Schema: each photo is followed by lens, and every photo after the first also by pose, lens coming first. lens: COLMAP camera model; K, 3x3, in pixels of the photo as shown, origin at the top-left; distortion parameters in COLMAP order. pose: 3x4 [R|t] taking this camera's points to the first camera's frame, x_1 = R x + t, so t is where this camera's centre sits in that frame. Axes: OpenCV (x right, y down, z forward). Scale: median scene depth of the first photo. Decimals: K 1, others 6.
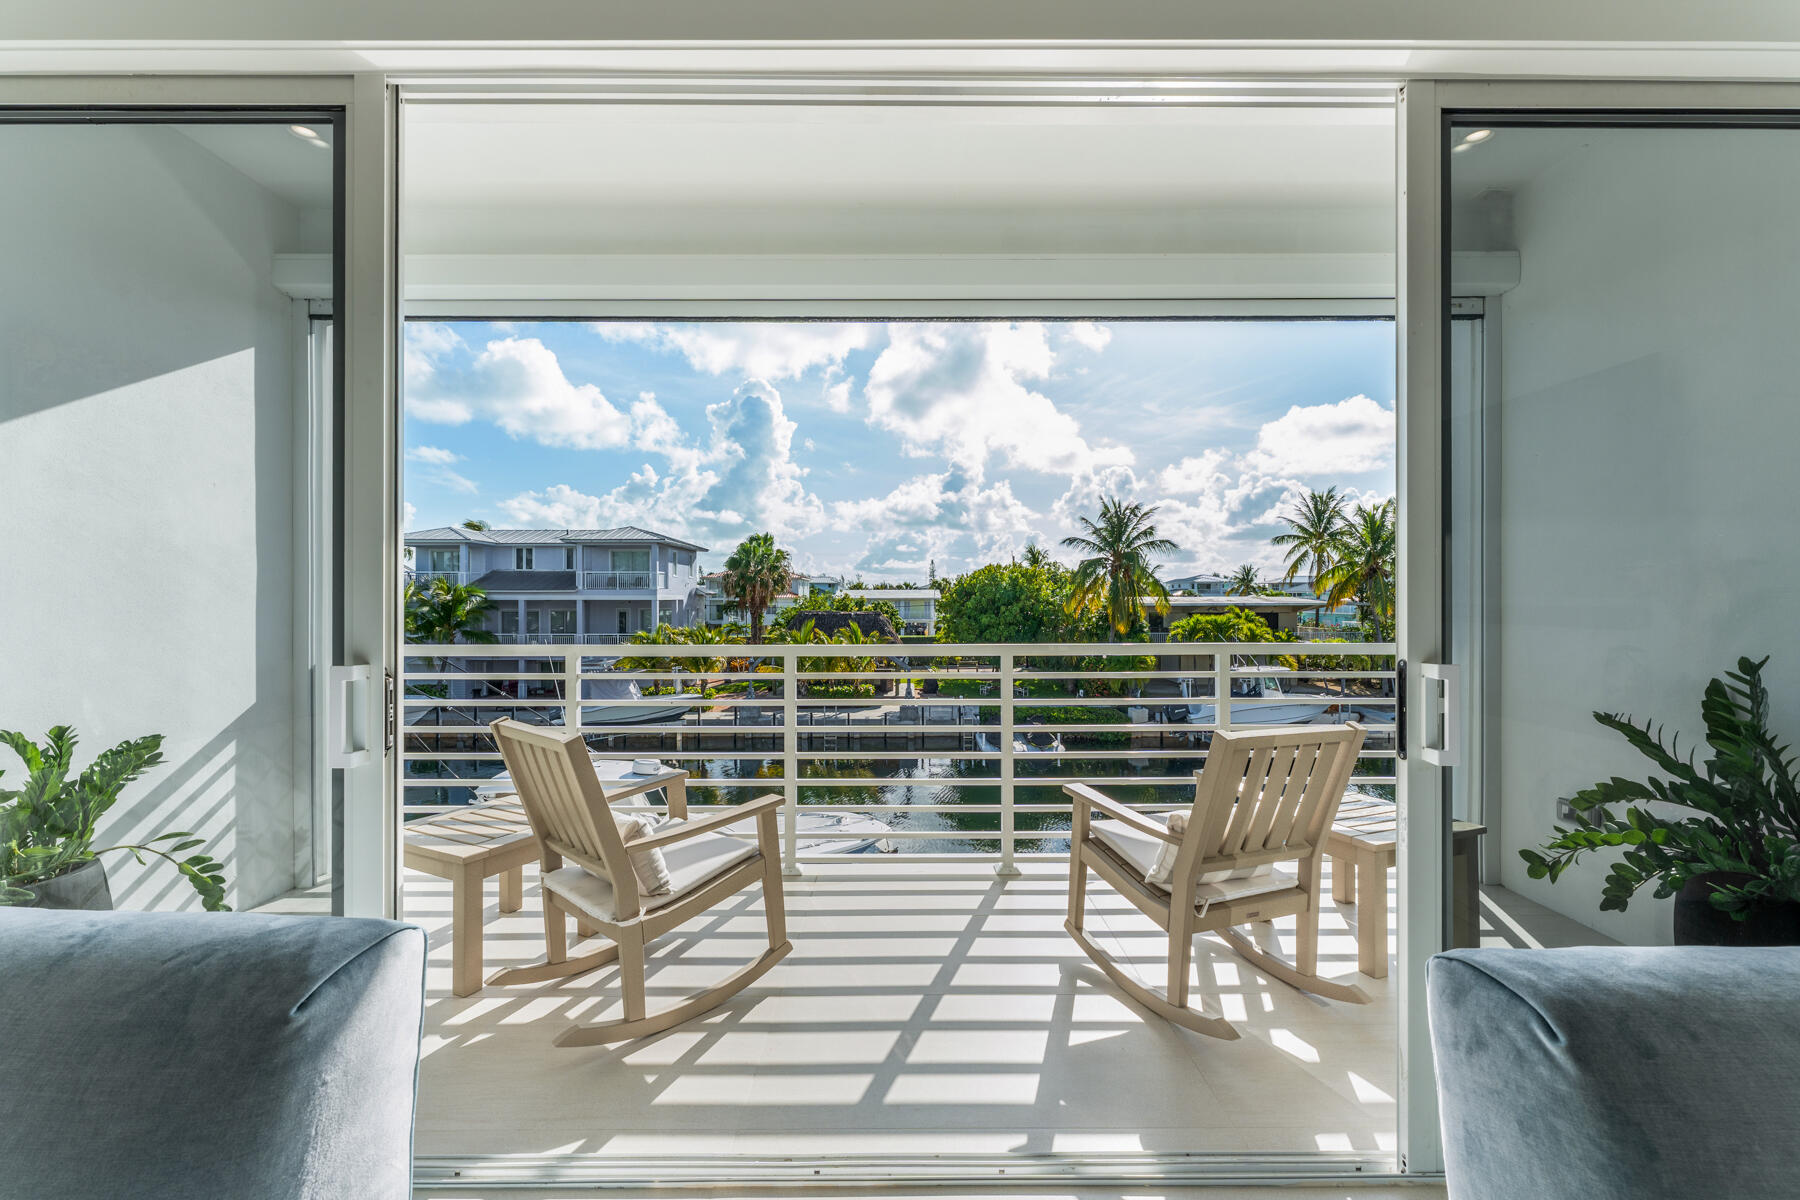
lens RADIAL K [[703.9, 0, 894.6], [0, 703.9, 594.9], [0, 0, 1]] dist [0.000068, 0.000012]
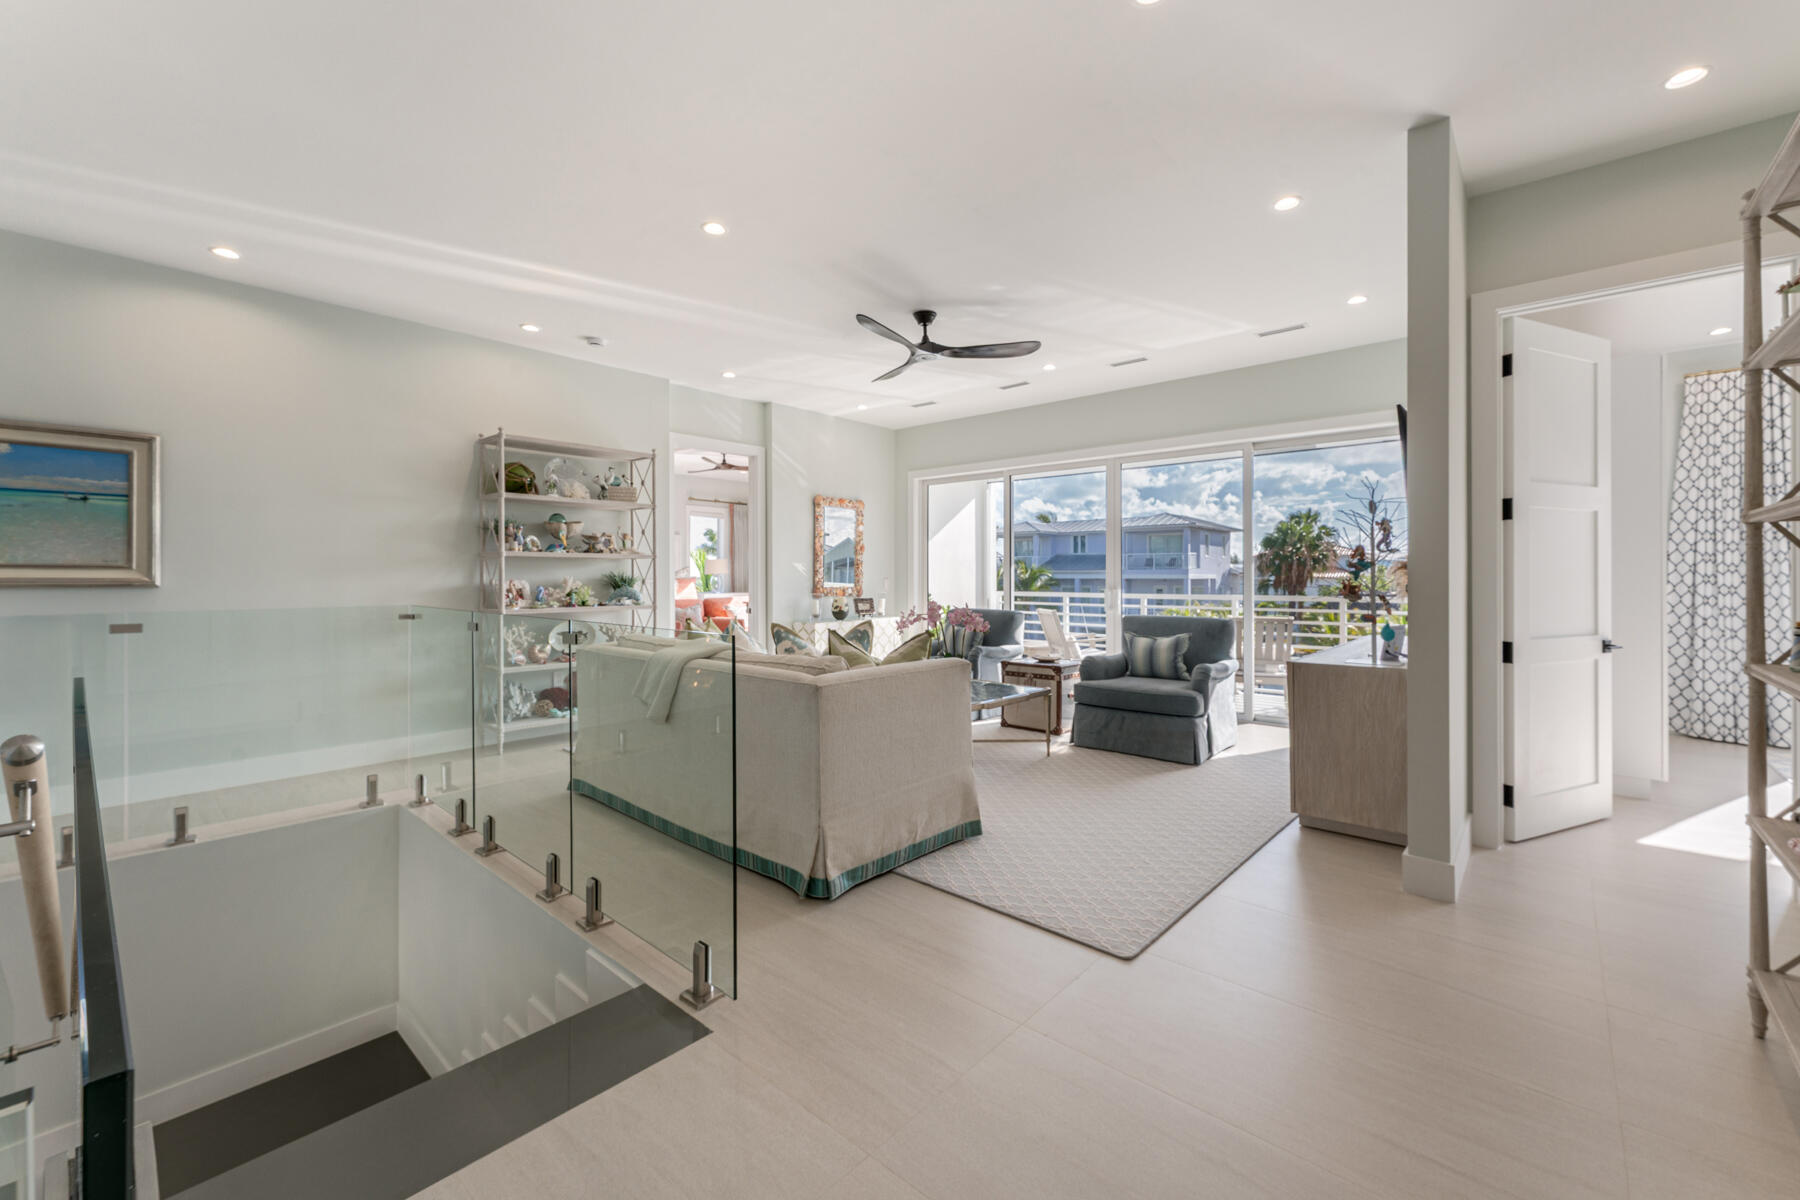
lens RADIAL K [[741.3, 0, 905.6], [0, 741.3, 583.8], [0, 0, 1]] dist [0.000947, 0.000082]
pose [[0.731259, 0.009658, -0.682031, 0.129969], [-0.000890, 0.999912, 0.013205, 0.000189], [0.682099, -0.009049, 0.731204, -0.142637]]
